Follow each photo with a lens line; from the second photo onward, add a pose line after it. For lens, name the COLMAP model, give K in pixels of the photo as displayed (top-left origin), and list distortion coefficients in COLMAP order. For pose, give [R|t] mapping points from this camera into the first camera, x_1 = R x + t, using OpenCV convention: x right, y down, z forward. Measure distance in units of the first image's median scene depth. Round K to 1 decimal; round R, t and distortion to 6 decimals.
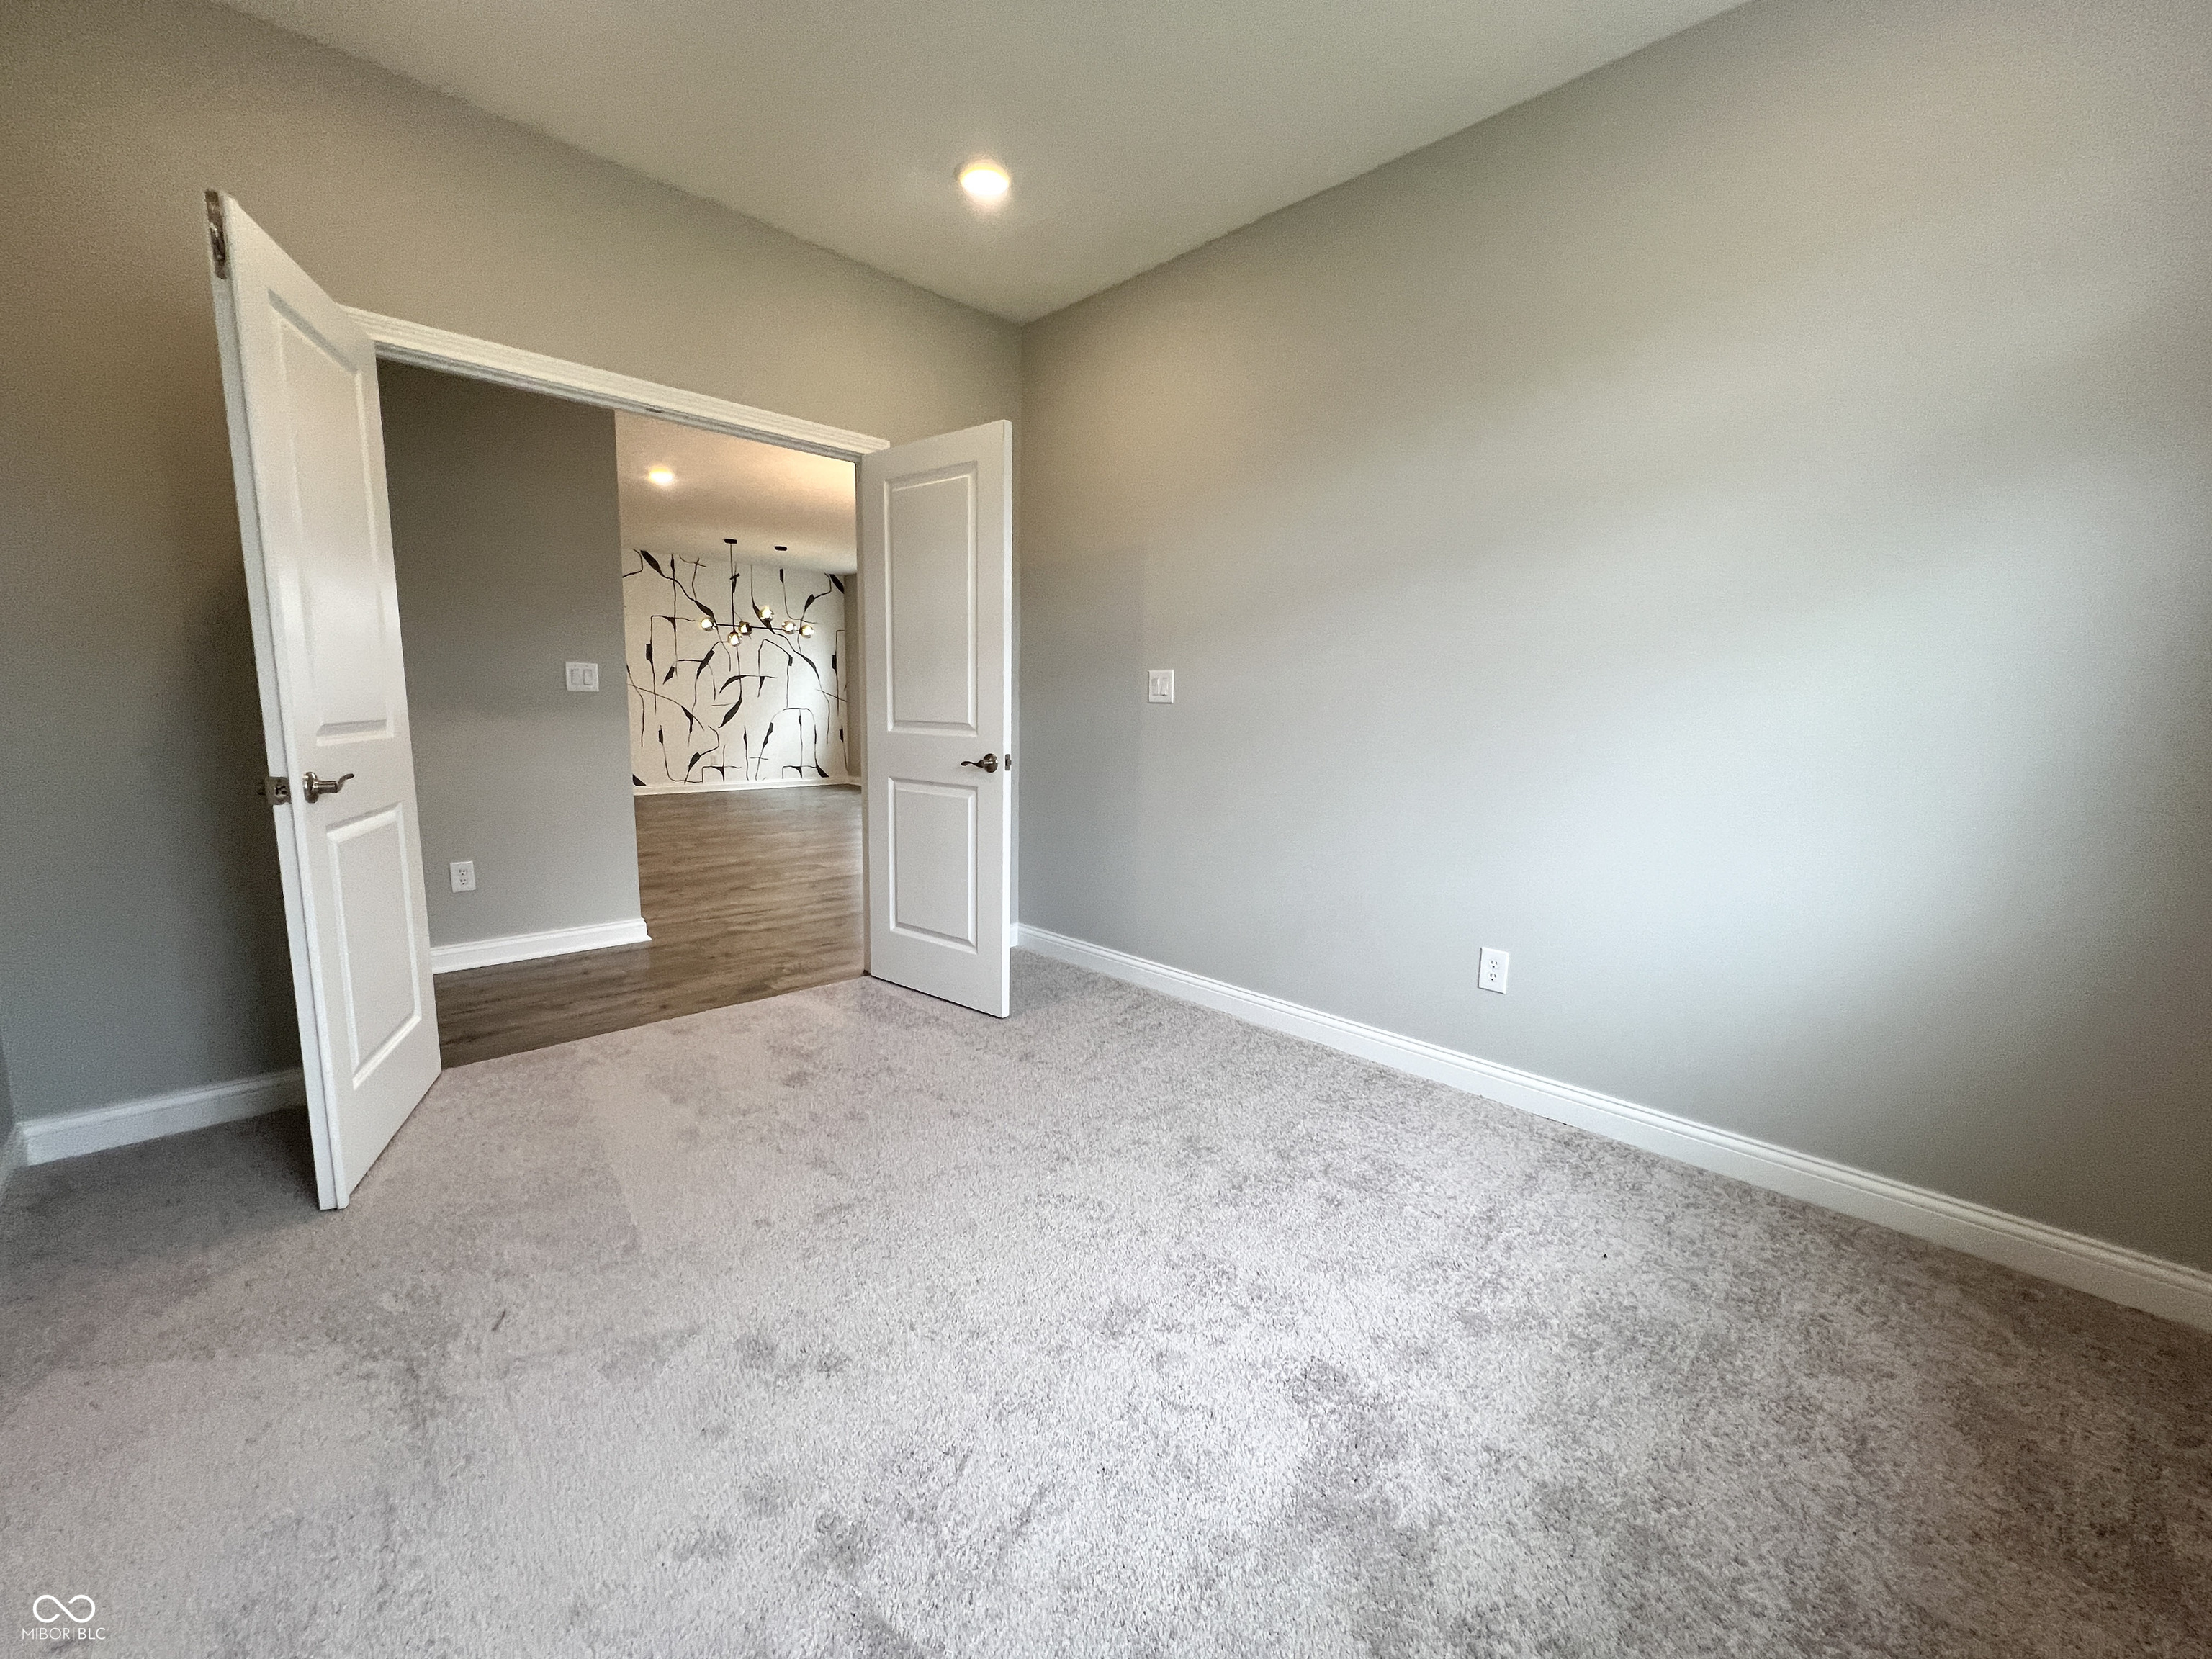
lens RADIAL K [[898.1, 0, 1120.8], [0, 898.1, 837.3], [0, 0, 1]] dist [-0.009464, 0.002752]
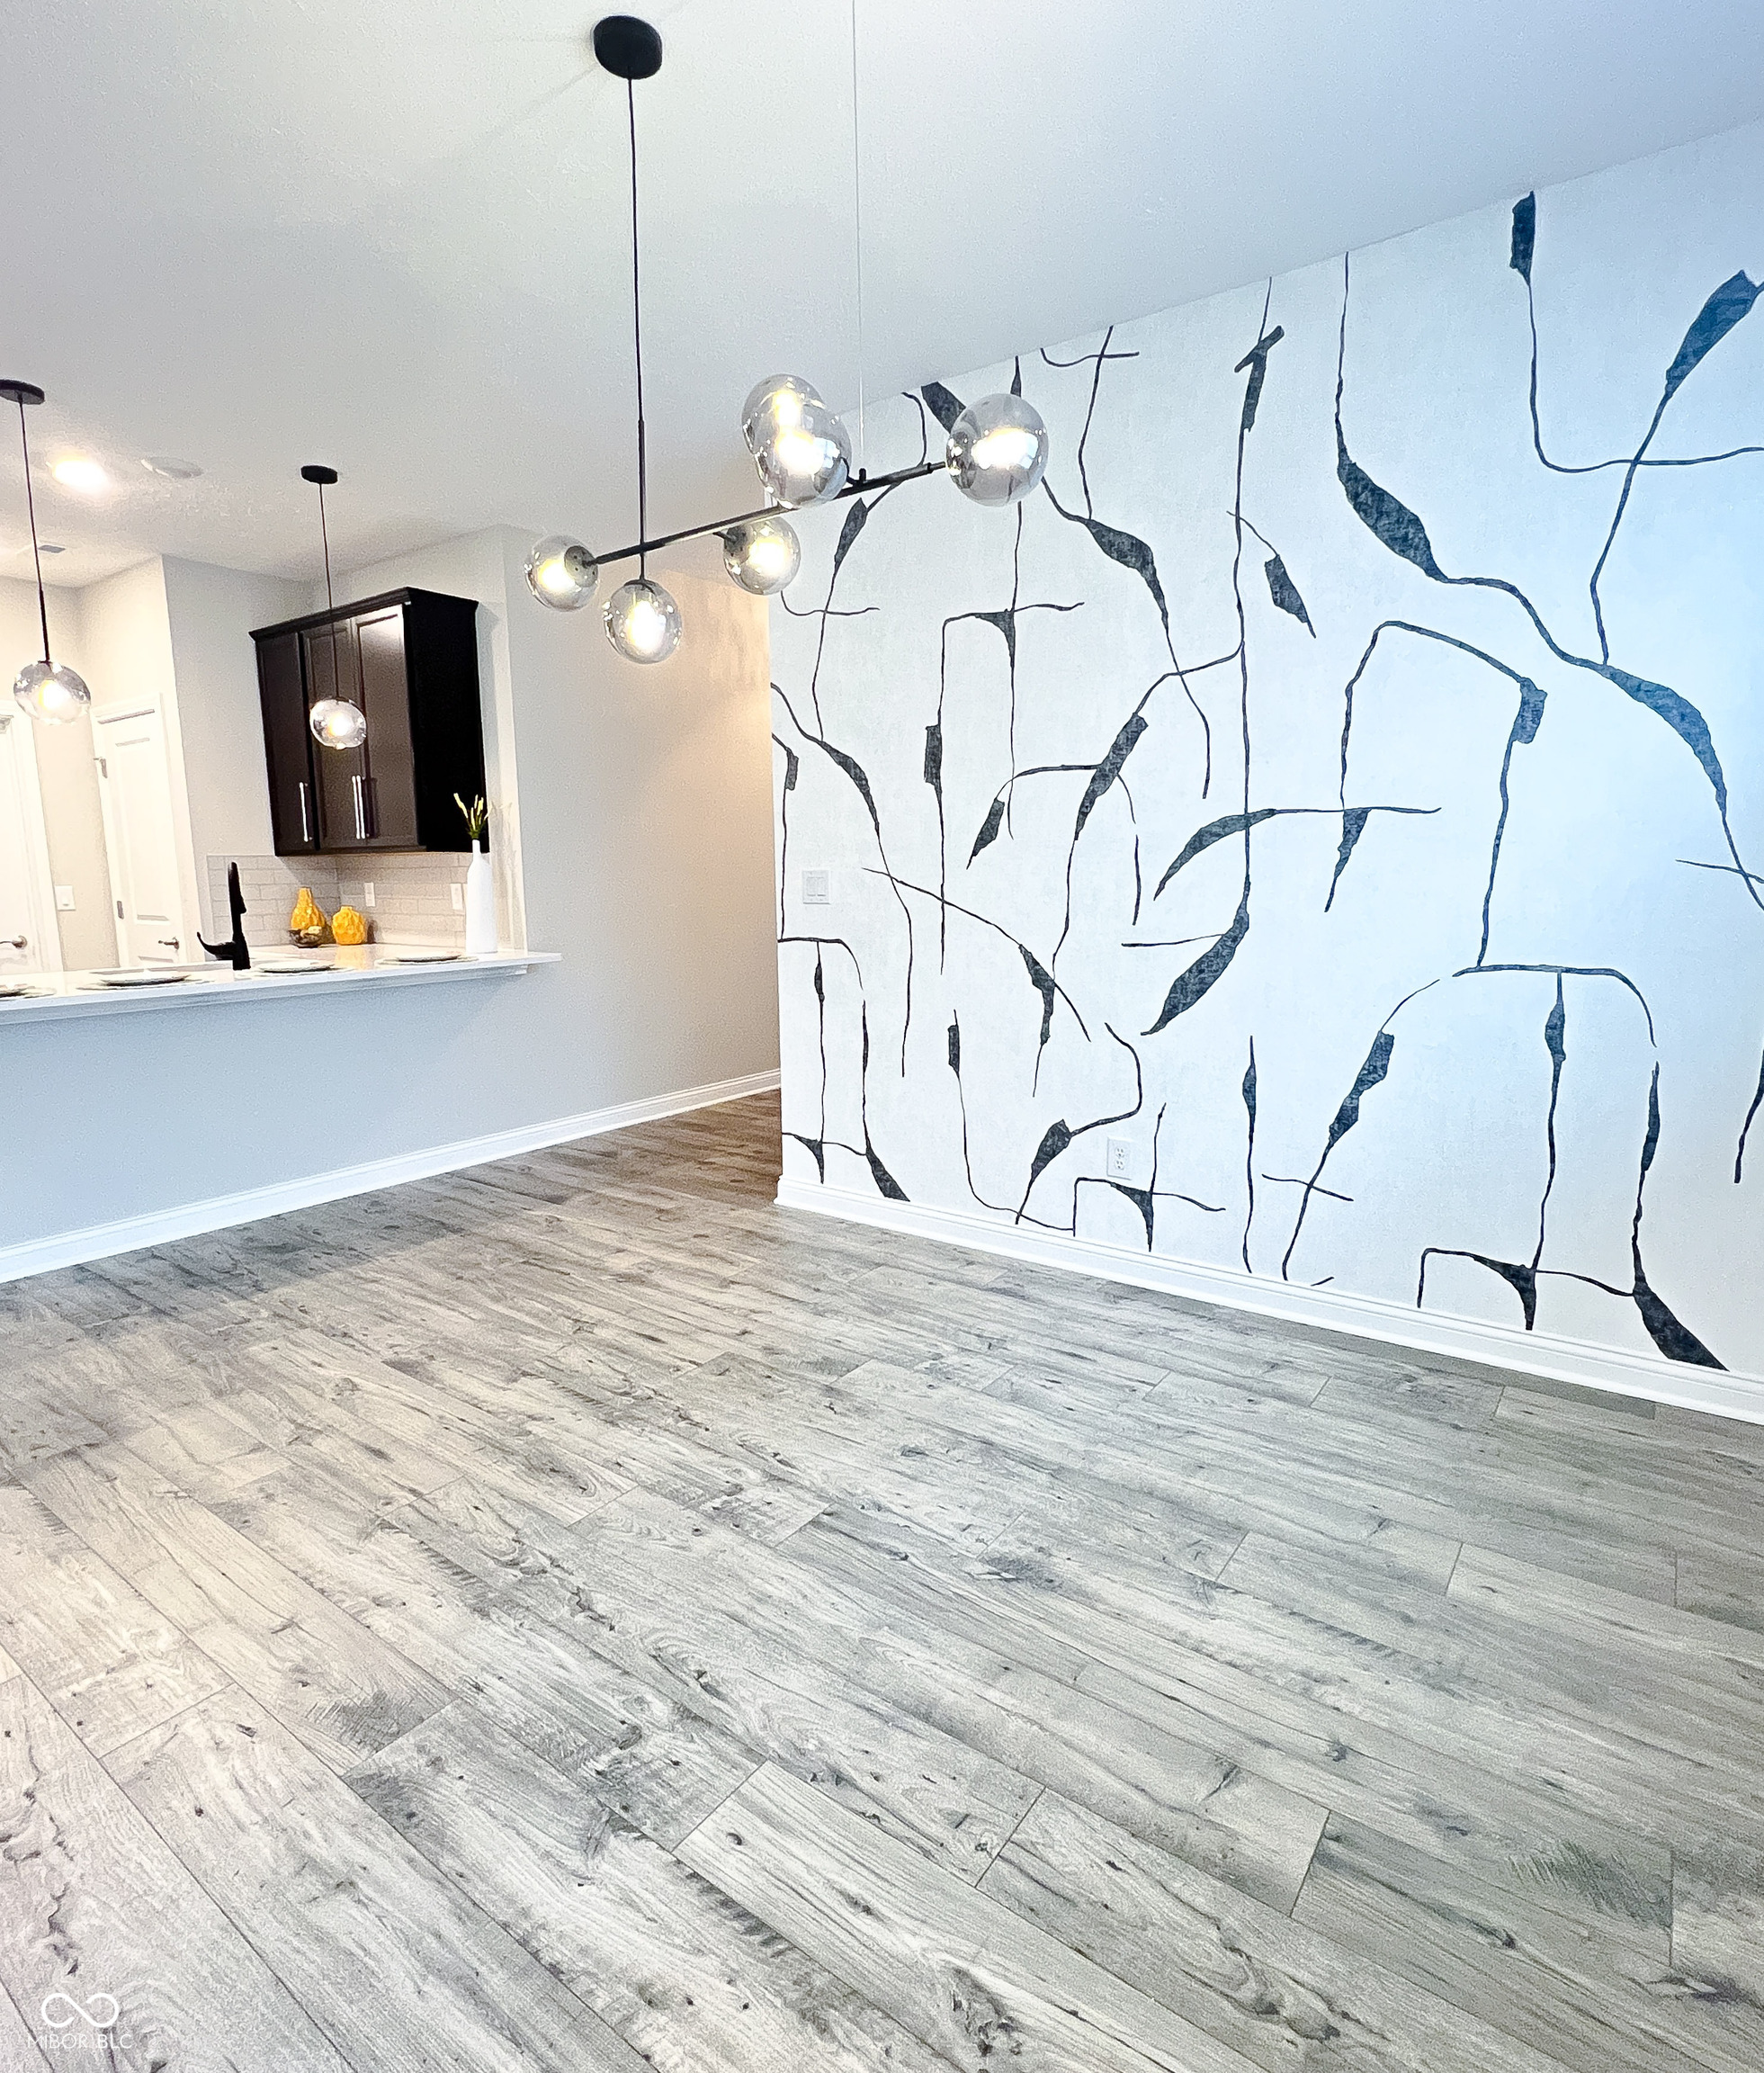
lens RADIAL K [[1087.7, 0, 885.3], [0, 1087.7, 1038.1], [0, 0, 1]] dist [-0.003432, 0.003058]
pose [[0.146525, 0.126174, -0.981127, -0.166207], [-0.133241, 0.985311, 0.106813, -0.142426], [0.980192, 0.115075, 0.161185, 0.874163]]
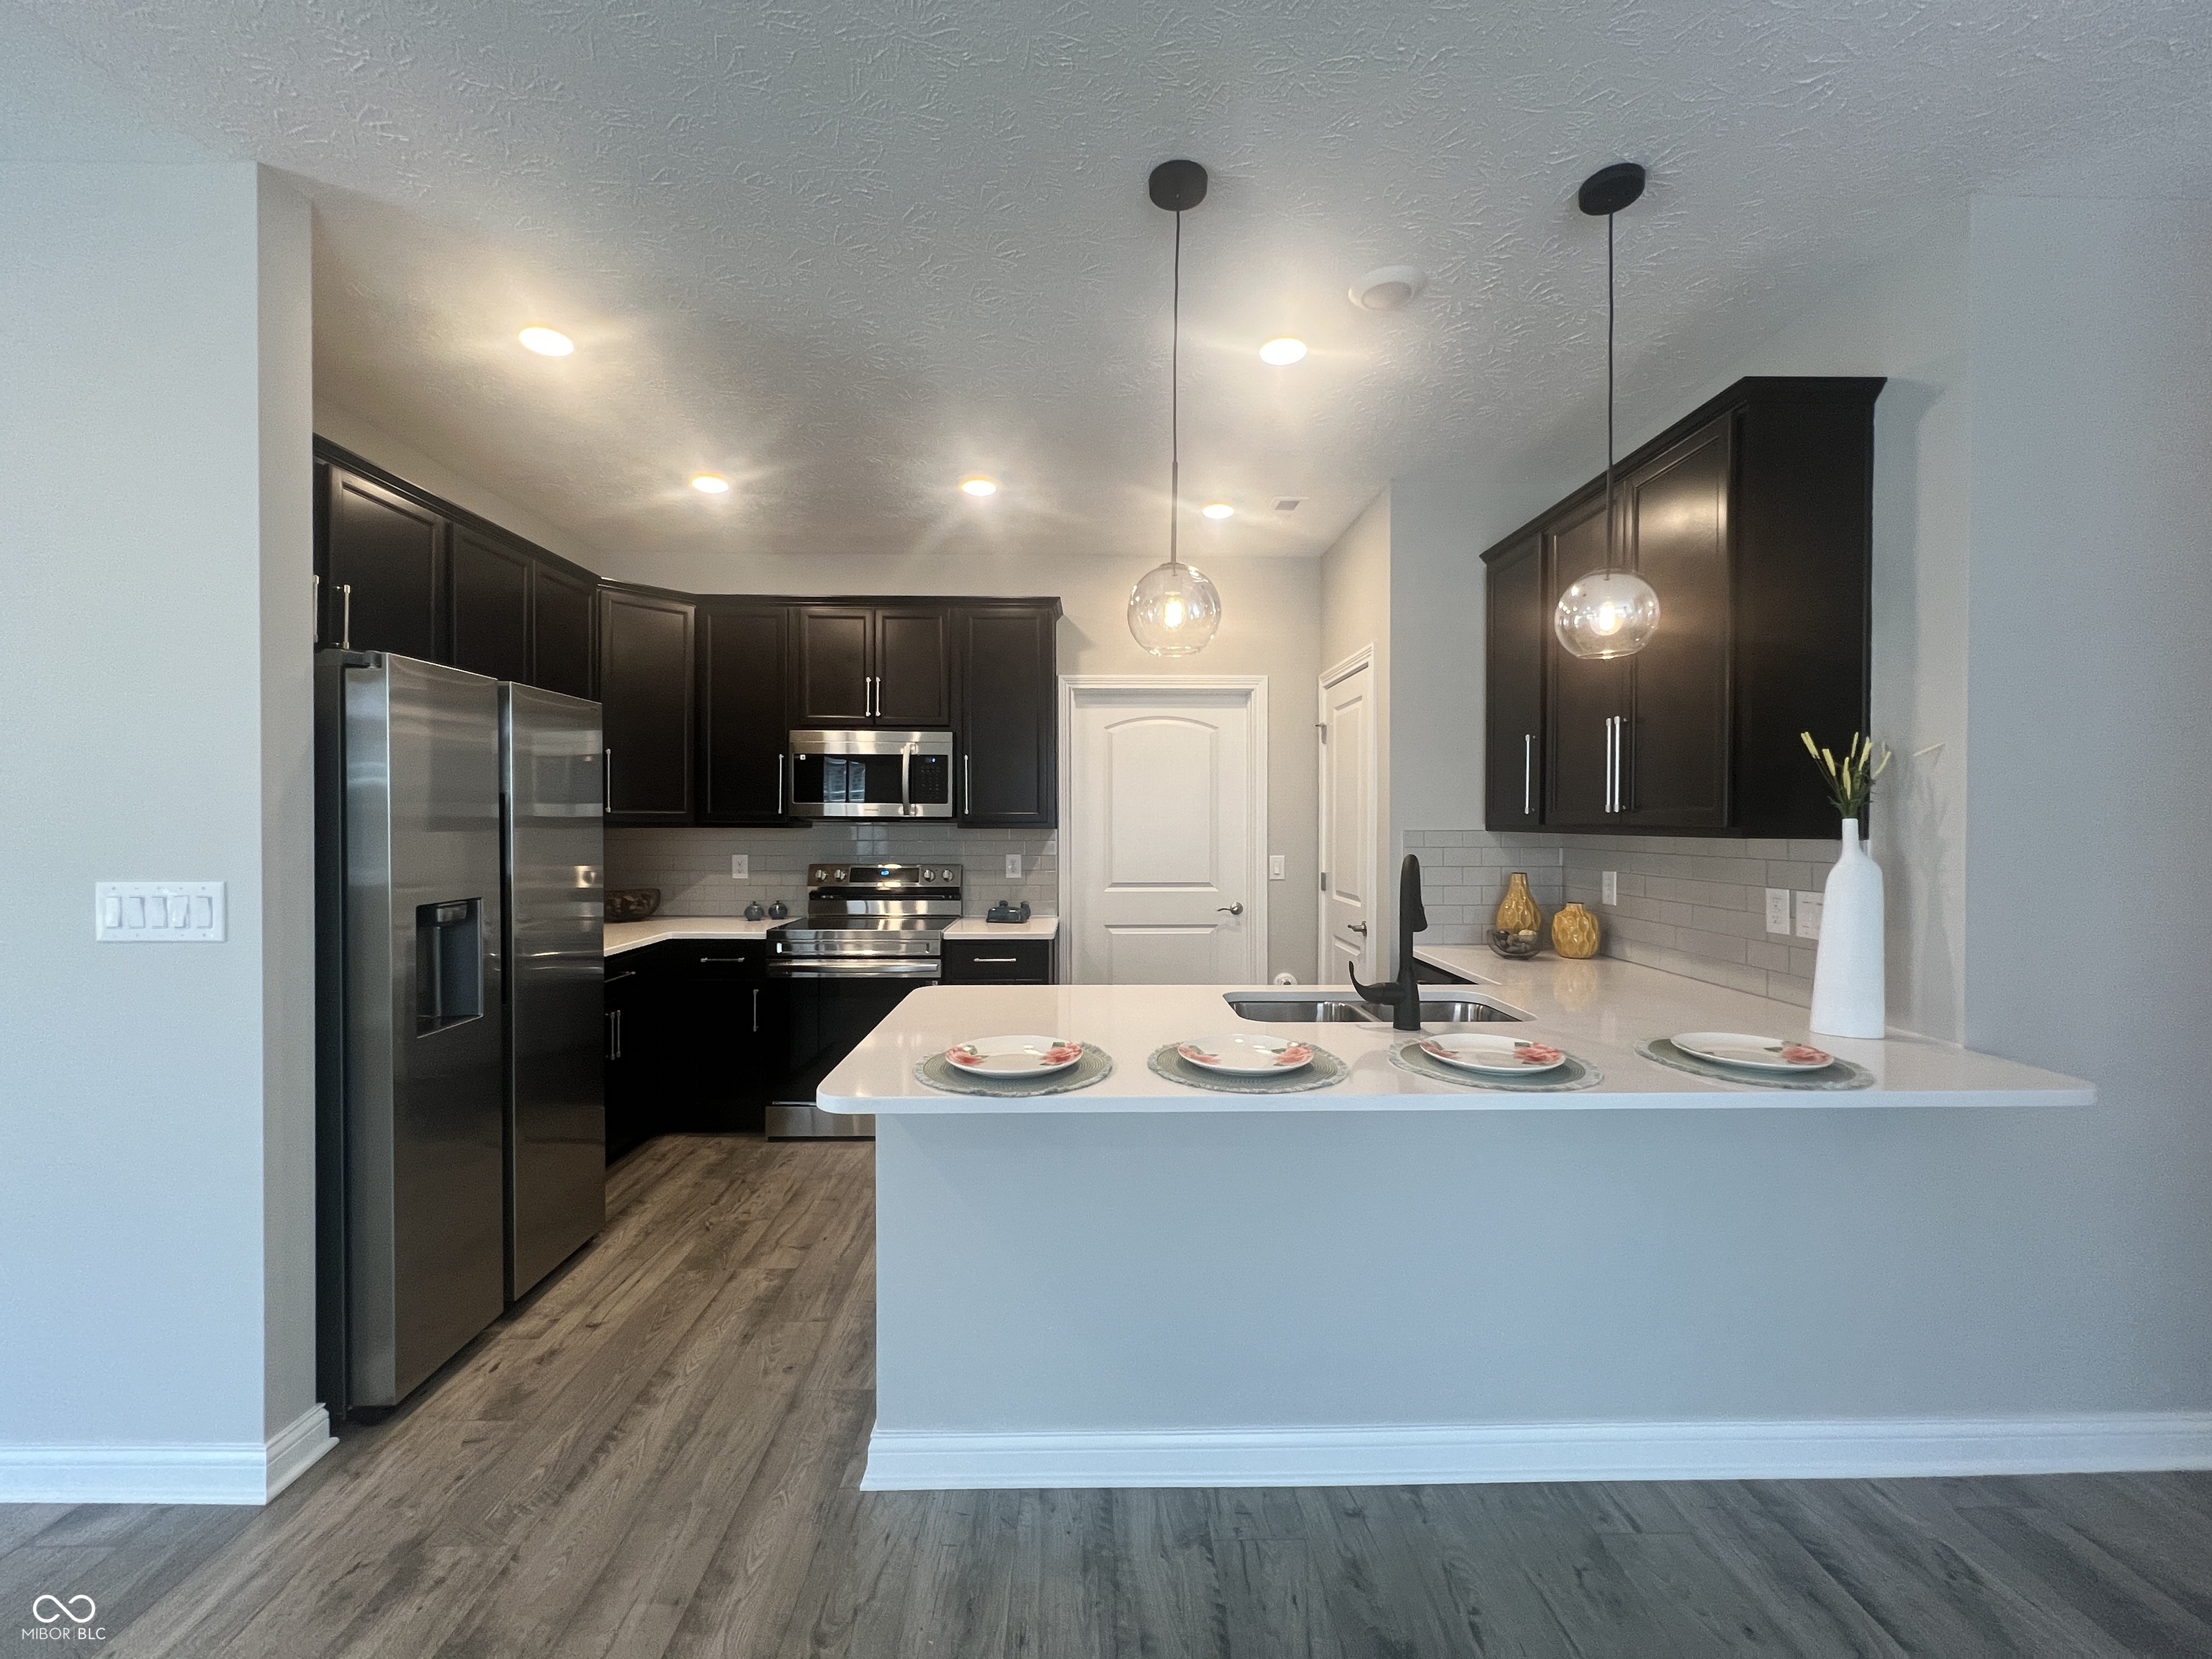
lens RADIAL K [[898.1, 0, 1110.6], [0, 898.1, 828.0], [0, 0, 1]] dist [-0.009464, 0.002752]
pose [[-0.694138, -0.020992, -0.719536, -0.388609], [-0.126877, 0.987493, 0.093590, -0.147831], [0.708572, 0.156257, -0.688120, 0.793644]]
